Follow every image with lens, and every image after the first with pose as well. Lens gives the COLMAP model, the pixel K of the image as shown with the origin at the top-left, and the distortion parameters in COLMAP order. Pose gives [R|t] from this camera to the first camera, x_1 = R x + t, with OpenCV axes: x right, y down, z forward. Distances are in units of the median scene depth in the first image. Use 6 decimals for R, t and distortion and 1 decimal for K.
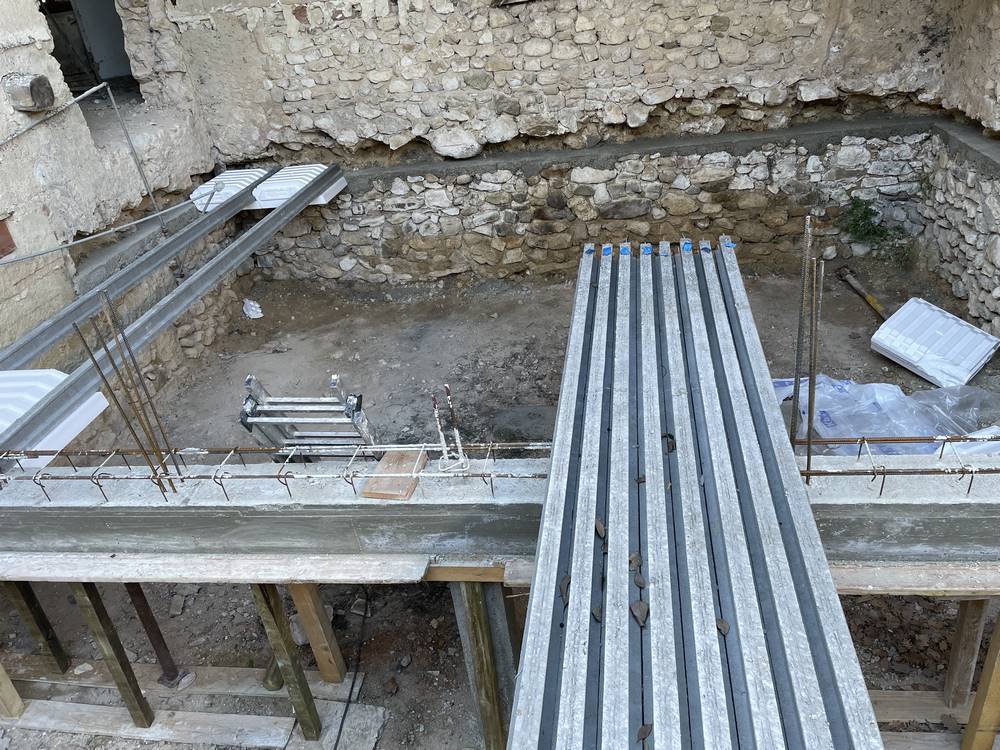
lens RADIAL K [[757.0, 0, 500.0], [0, 757.0, 375.0], [0, 0, 1]] dist [0.083343, -0.116398]
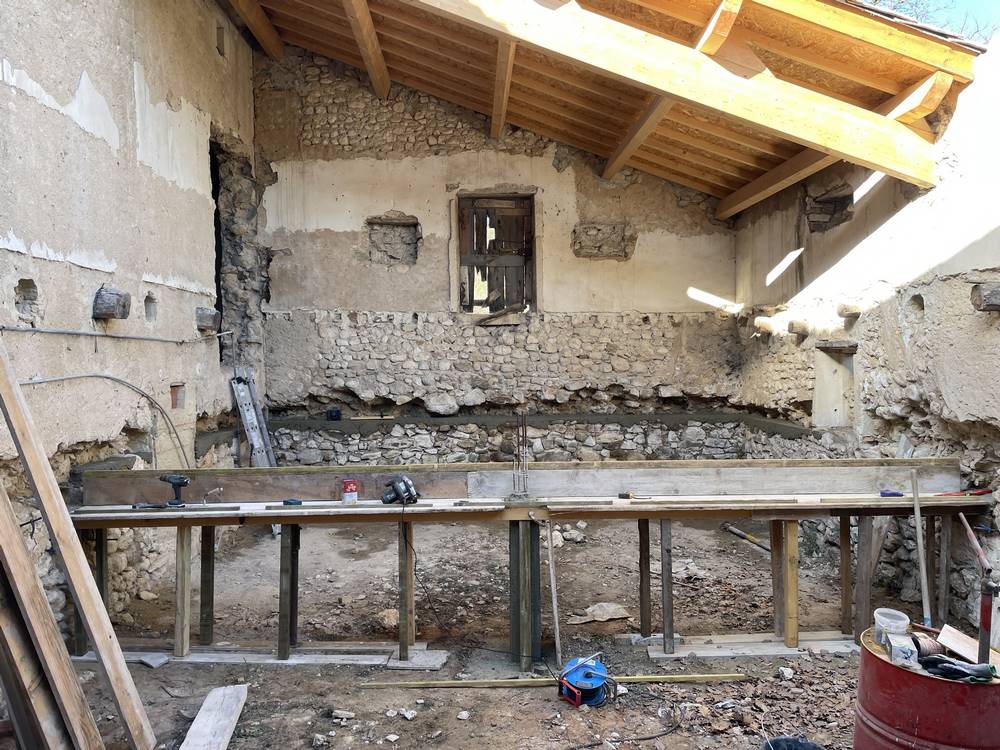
lens RADIAL K [[757.0, 0, 500.0], [0, 757.0, 375.0], [0, 0, 1]] dist [0.083343, -0.116398]
pose [[0.981948, 0.108004, 0.155283, -0.189492], [-0.019545, 0.874494, -0.484643, 0.371735], [-0.188137, 0.472859, 0.860818, -0.327967]]
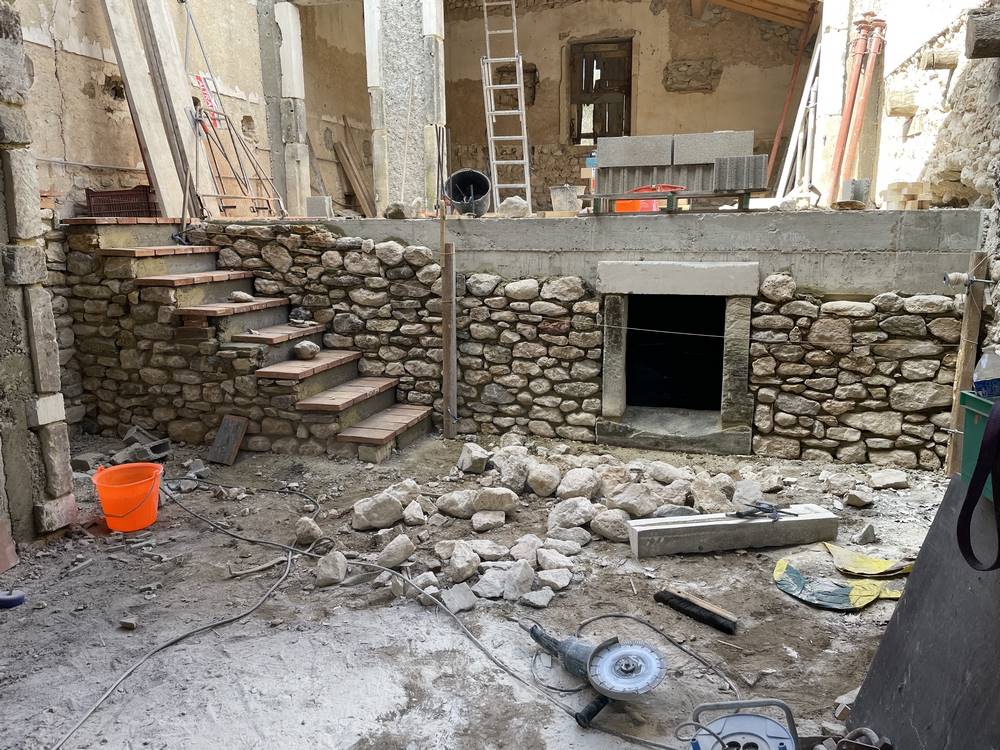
lens RADIAL K [[757.0, 0, 500.0], [0, 757.0, 375.0], [0, 0, 1]] dist [0.083343, -0.116398]
pose [[0.984822, 0.134451, -0.109762, 0.072346], [-0.161390, 0.942053, -0.294090, 0.647535], [0.063861, 0.307341, 0.949454, -0.691098]]
